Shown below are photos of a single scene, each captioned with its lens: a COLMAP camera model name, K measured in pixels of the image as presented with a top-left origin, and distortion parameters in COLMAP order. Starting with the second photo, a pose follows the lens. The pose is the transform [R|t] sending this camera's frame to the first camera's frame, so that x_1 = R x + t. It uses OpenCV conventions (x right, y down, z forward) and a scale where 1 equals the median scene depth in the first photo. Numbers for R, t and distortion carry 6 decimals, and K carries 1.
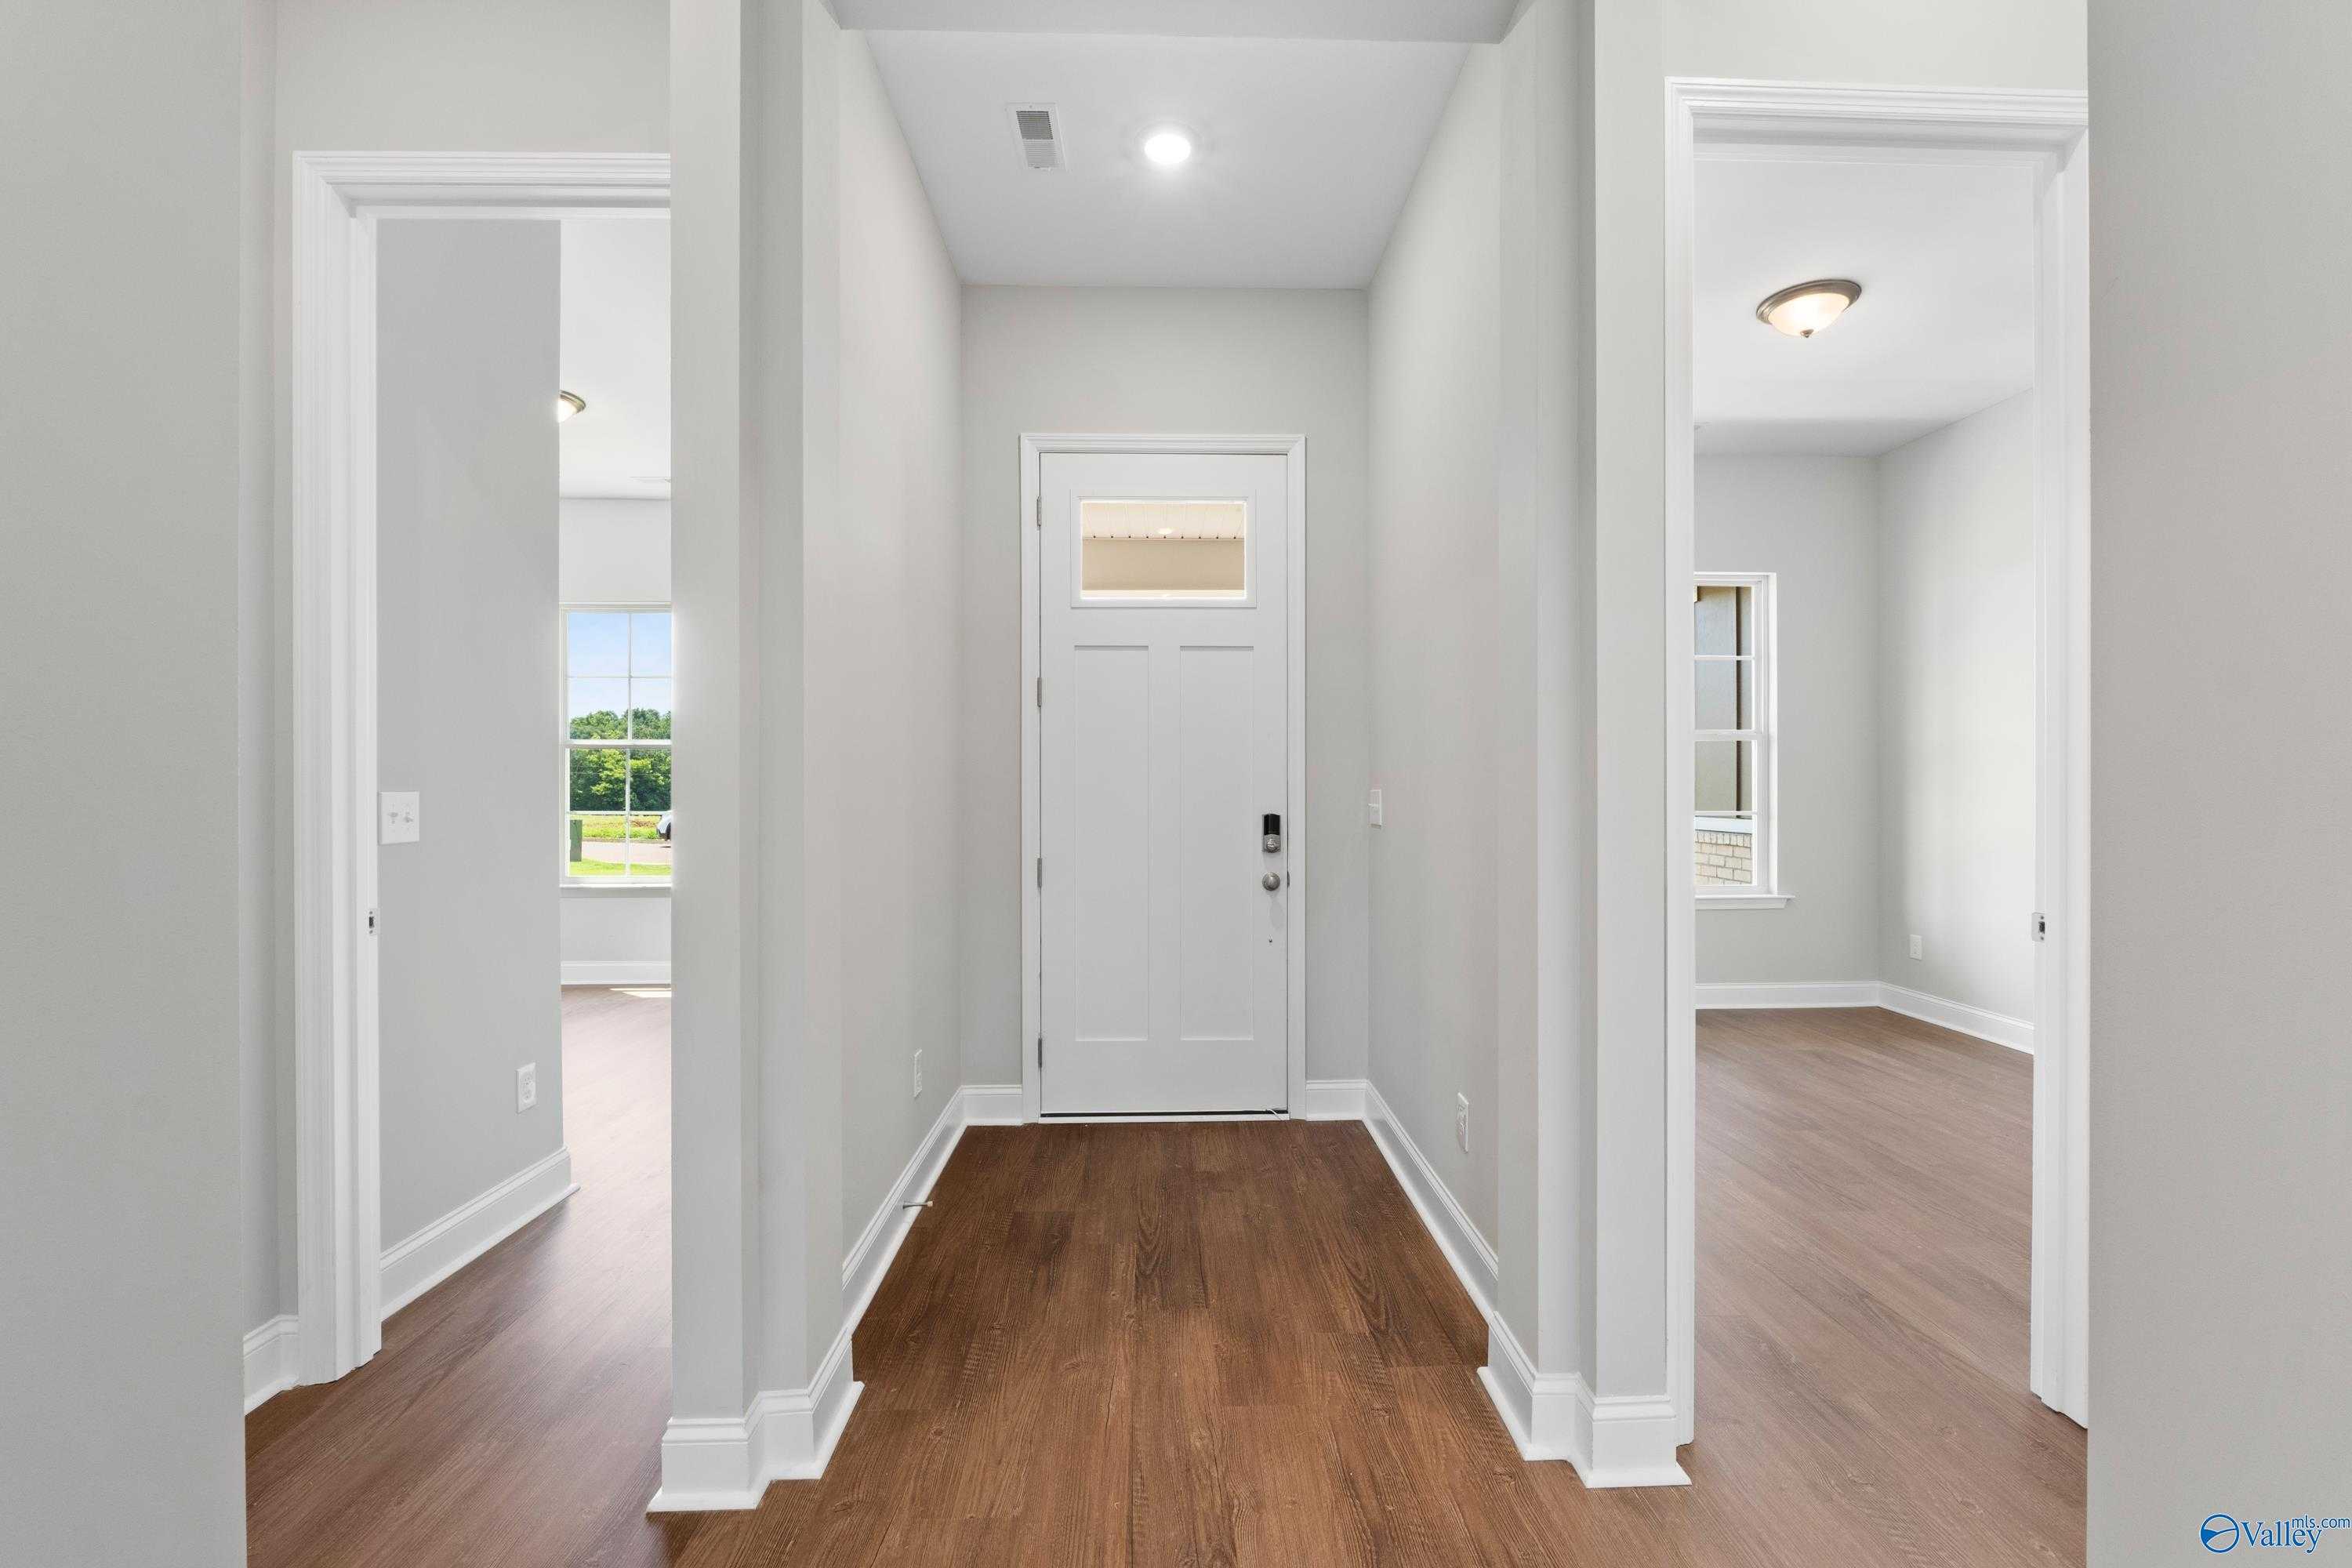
lens RADIAL K [[995.9, 0, 1173.3], [0, 995.9, 782.1], [0, 0, 1]] dist [-0.007552, 0.000331]
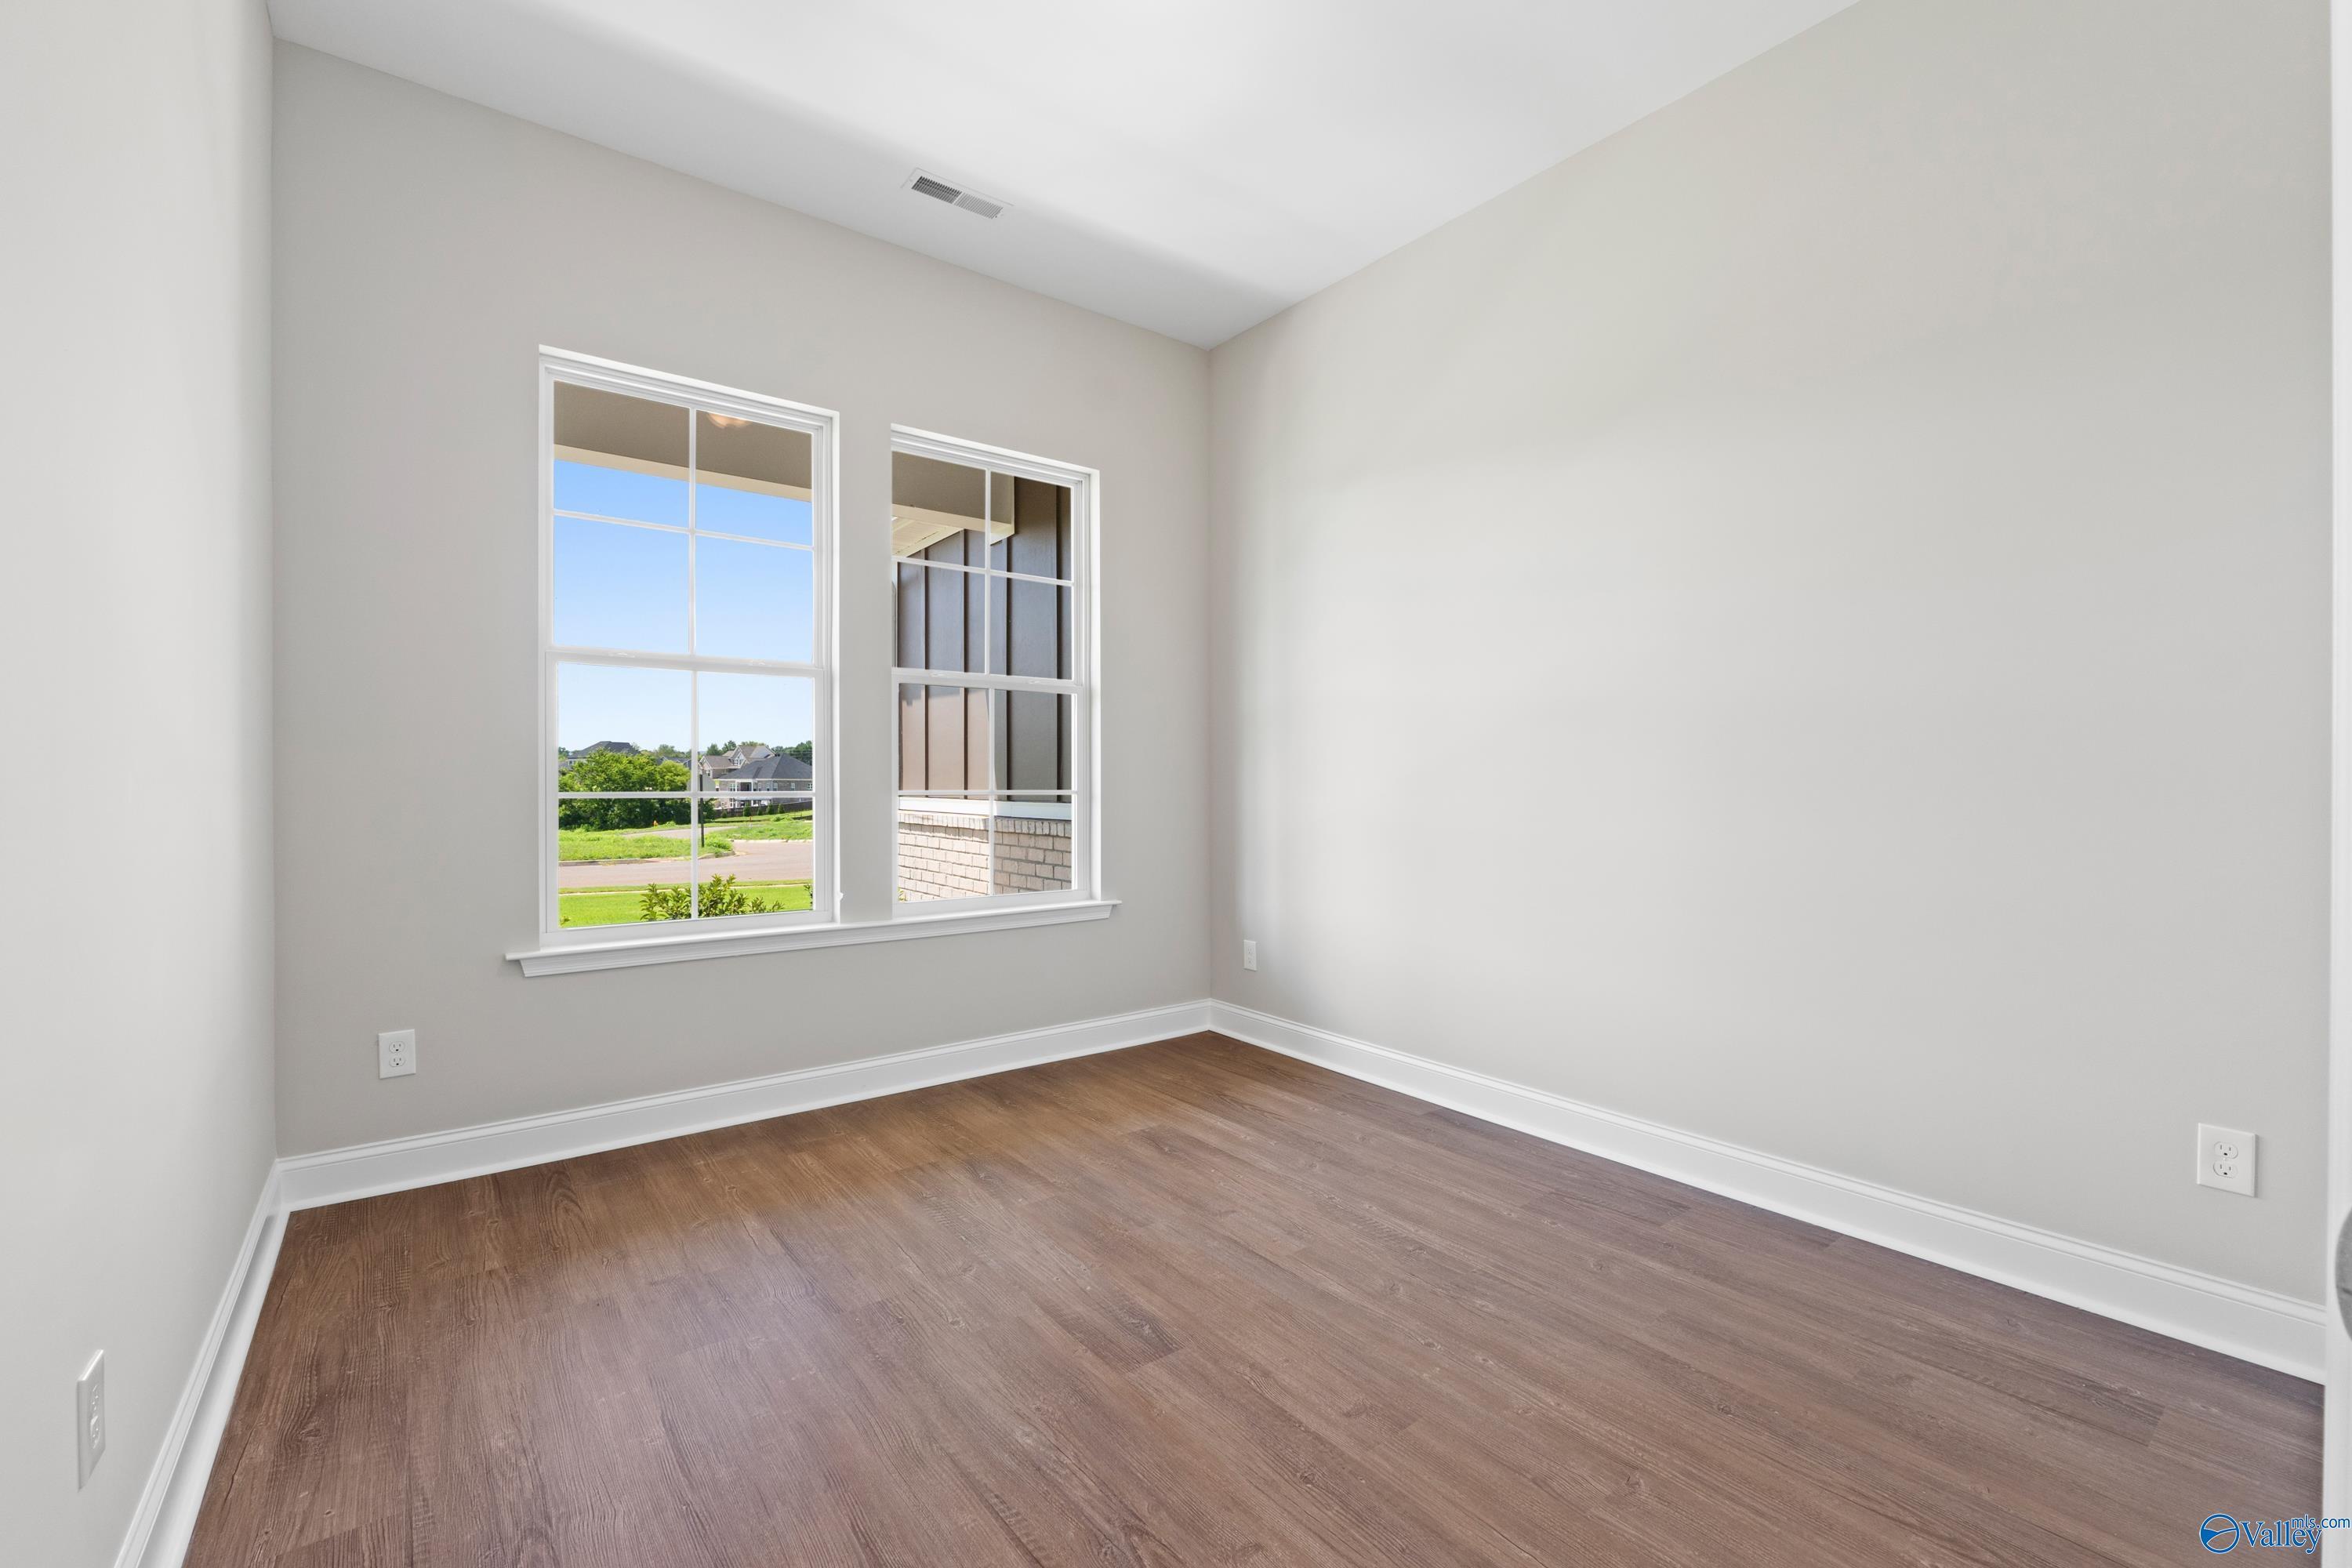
lens RADIAL K [[995.9, 0, 1178.1], [0, 995.9, 783.8], [0, 0, 1]] dist [-0.007552, 0.000331]
pose [[0.811513, -0.002363, 0.584330, 0.211656], [-0.000050, 0.999992, 0.004115, 0.022364], [-0.584335, -0.003368, 0.811506, 0.348674]]
